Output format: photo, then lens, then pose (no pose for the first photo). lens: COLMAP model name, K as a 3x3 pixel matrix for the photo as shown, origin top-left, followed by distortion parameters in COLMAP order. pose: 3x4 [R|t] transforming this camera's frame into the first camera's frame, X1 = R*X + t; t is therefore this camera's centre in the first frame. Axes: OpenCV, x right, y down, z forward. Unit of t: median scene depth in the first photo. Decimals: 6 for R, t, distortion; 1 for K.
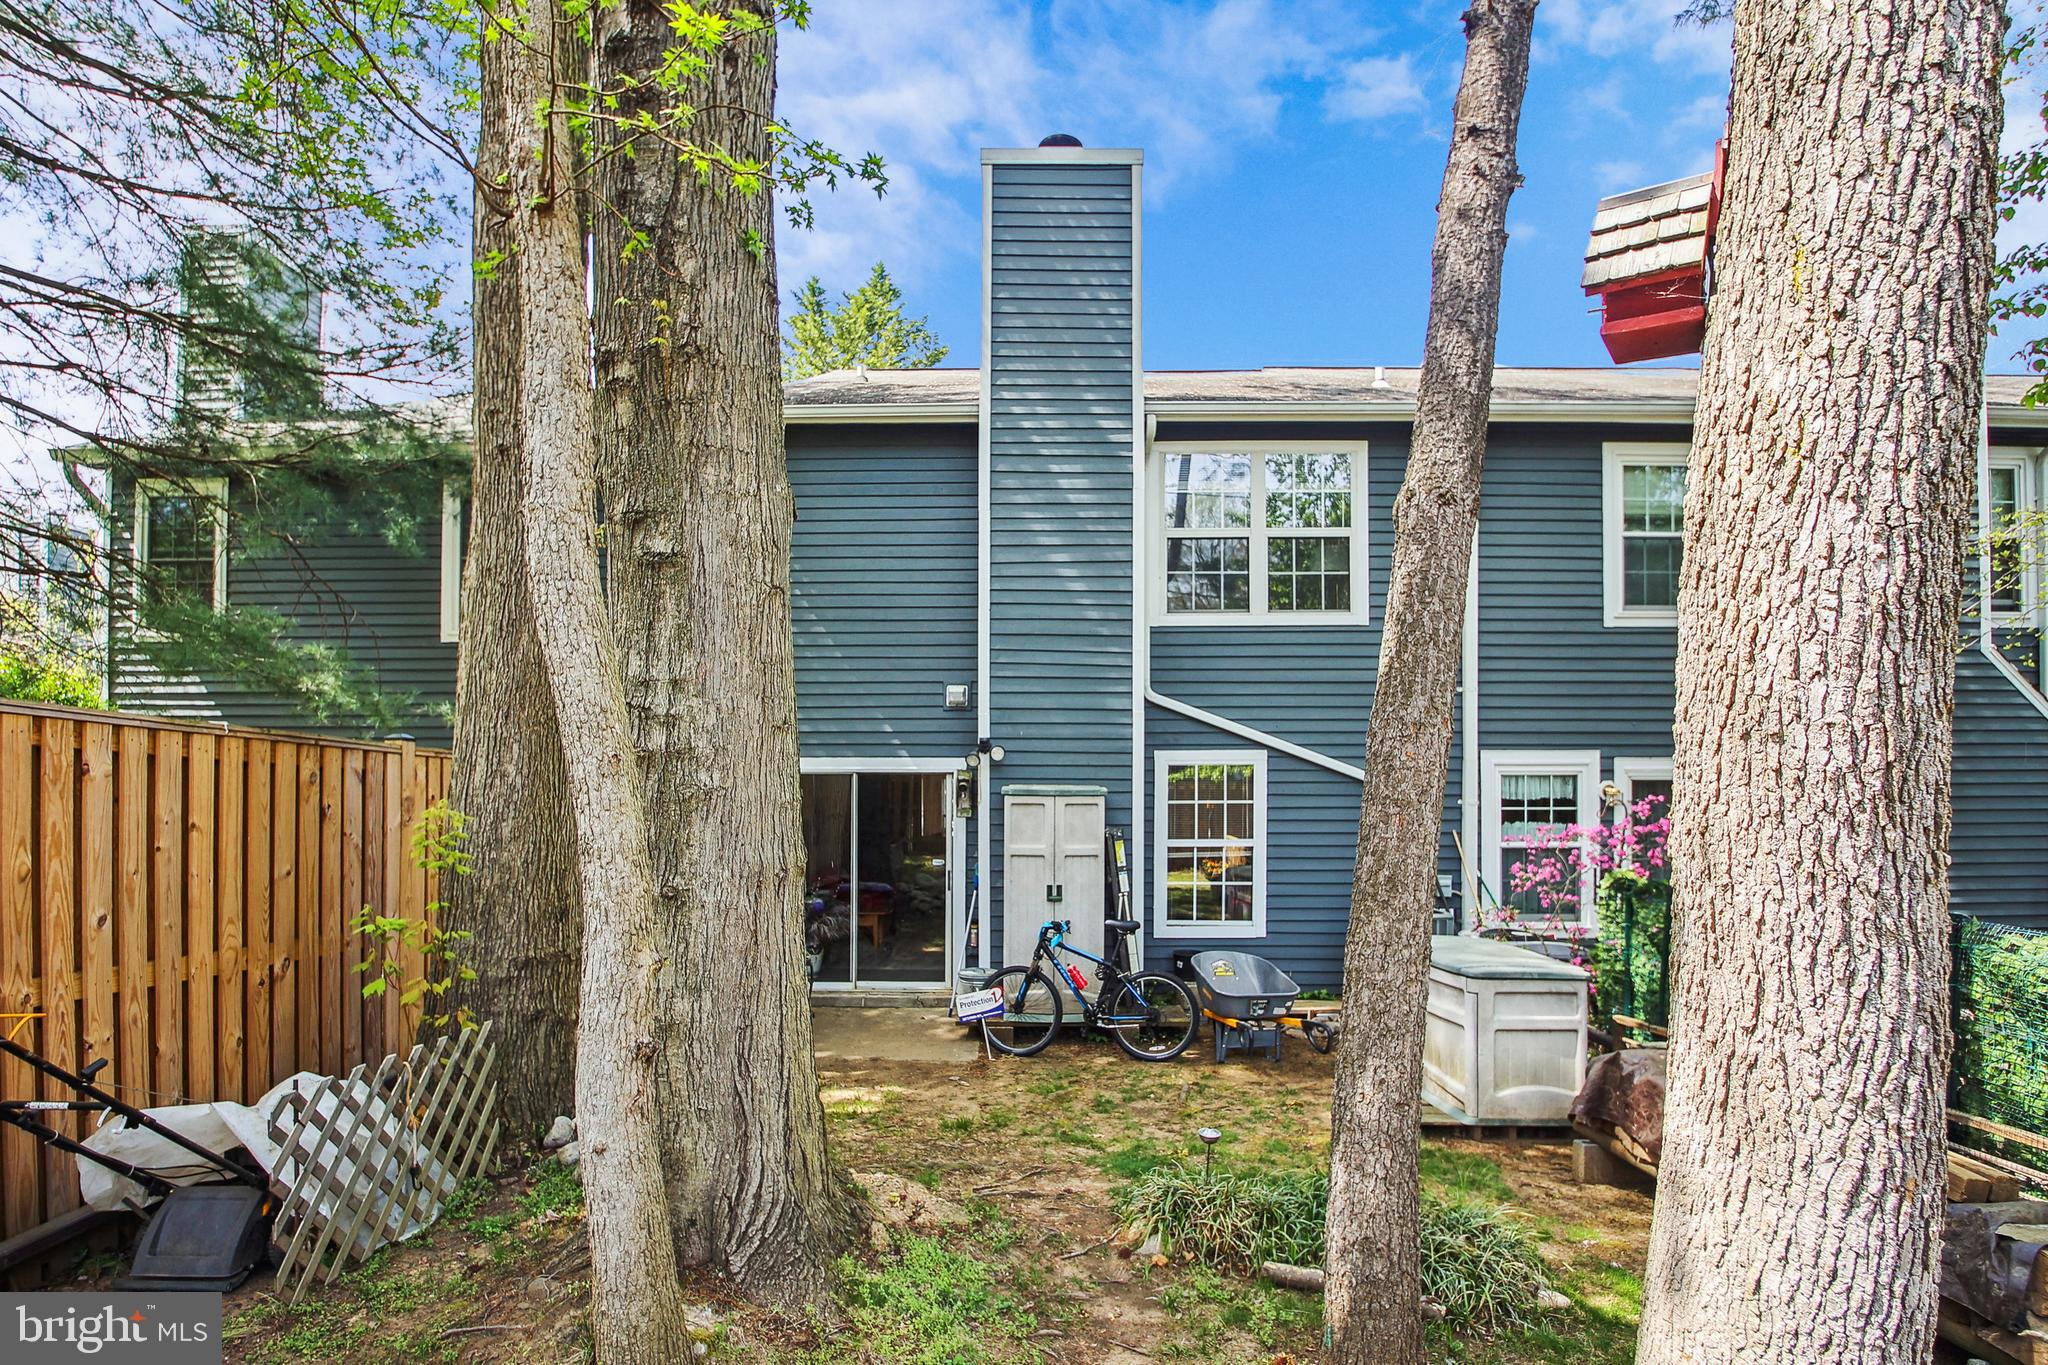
lens RADIAL K [[964.7, 0, 1027.8], [0, 964.7, 751.3], [0, 0, 1]] dist [-0.018973, -0.000542]
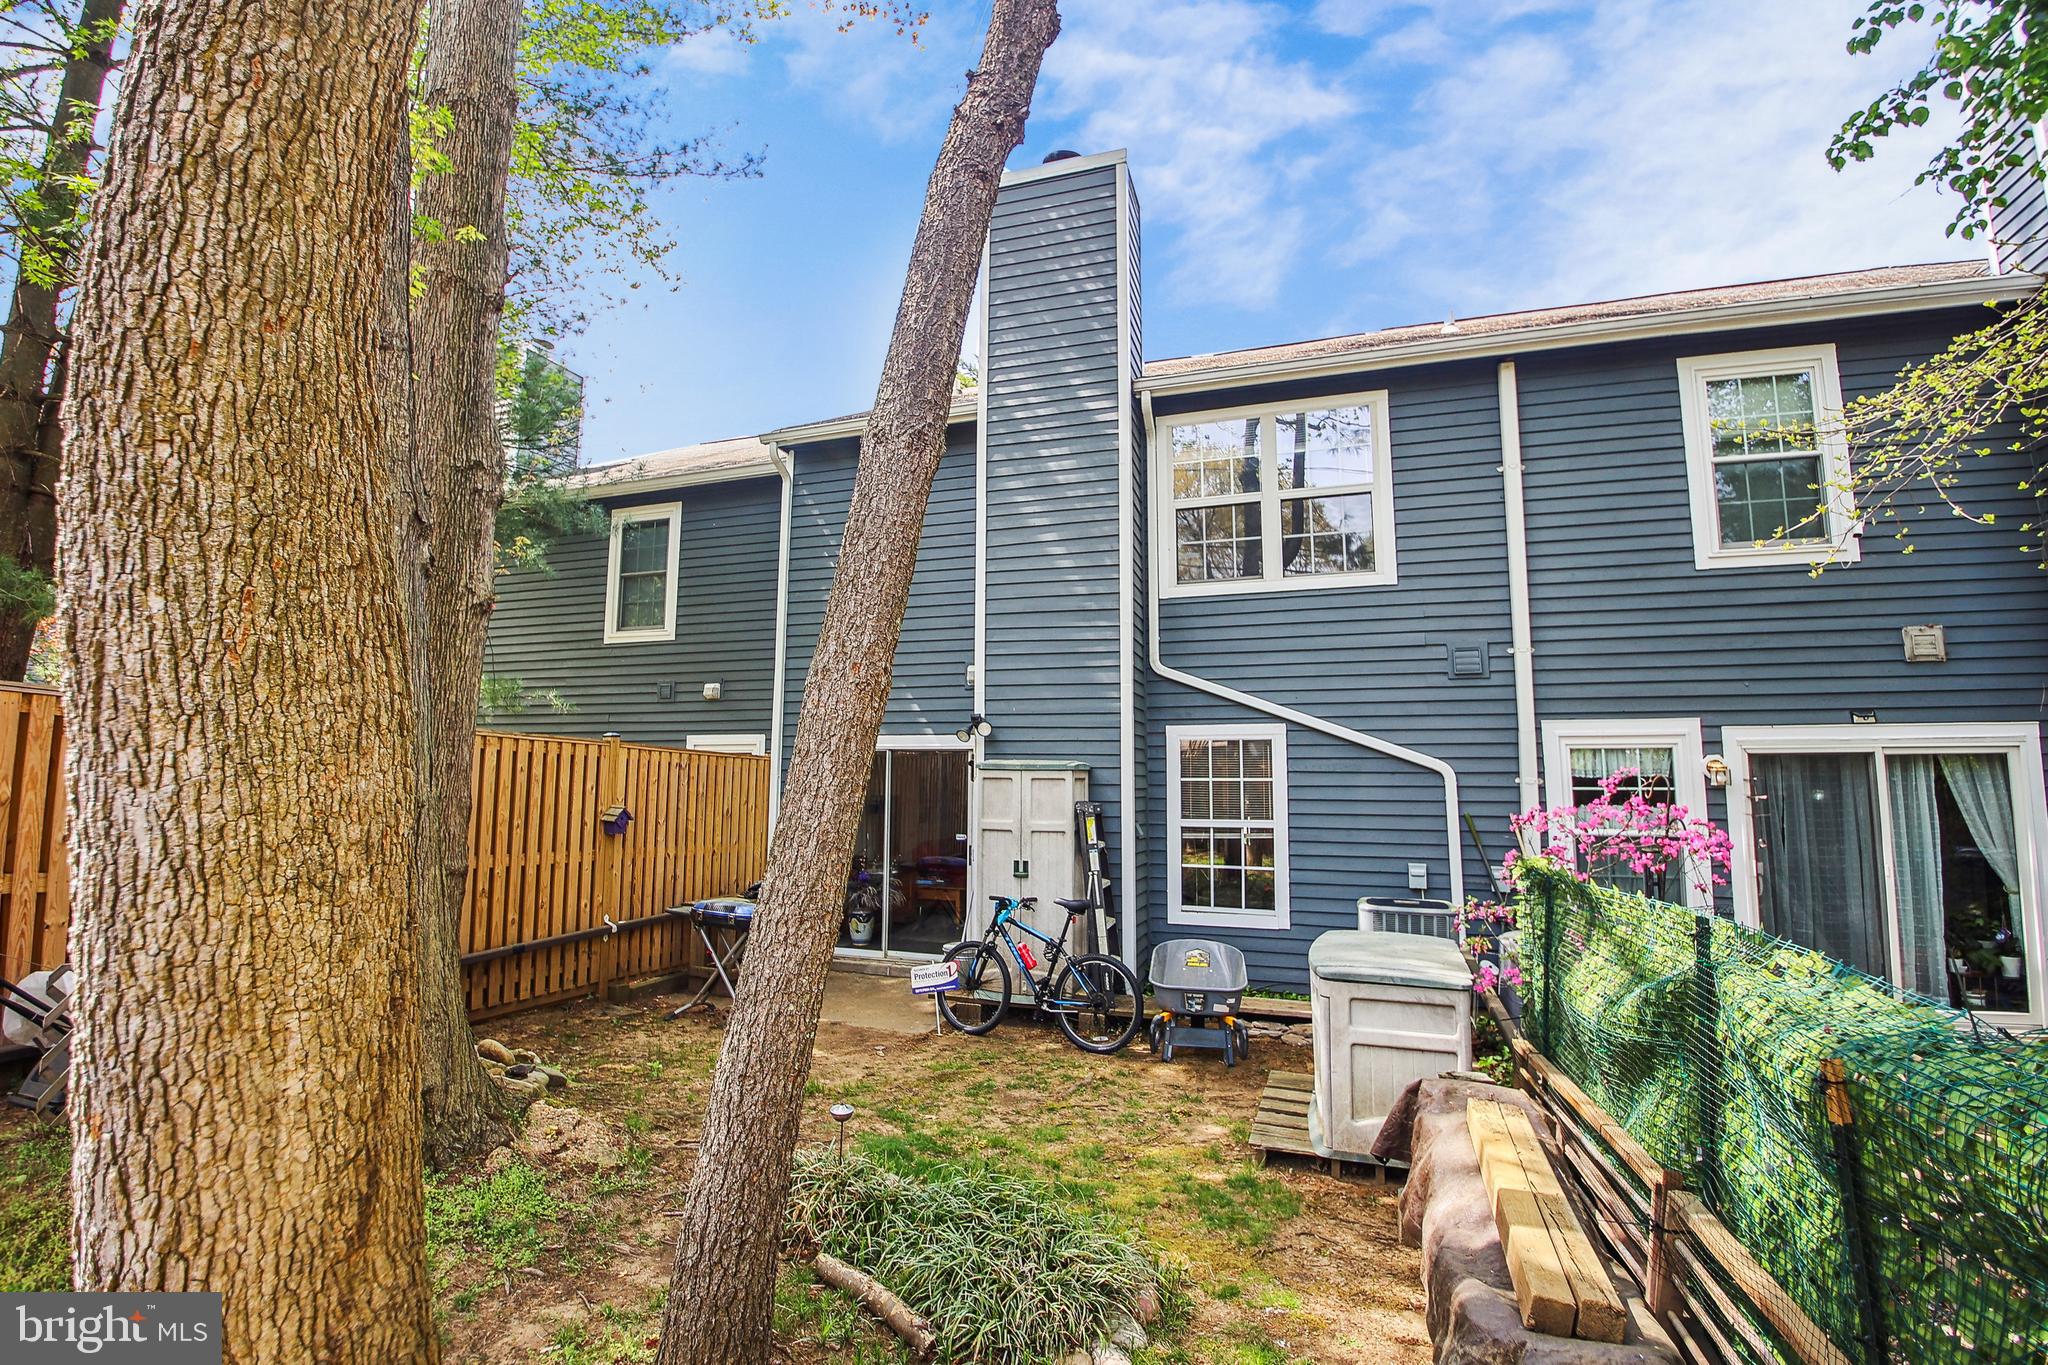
lens RADIAL K [[933.2, 0, 1023.0], [0, 933.2, 637.7], [0, 0, 1]] dist [-0.034914, -0.001030]
pose [[0.946609, -0.041236, -0.319735, 0.317847], [0.005885, 0.993831, -0.110753, 0.015246], [0.322329, 0.102958, 0.941012, 0.068084]]
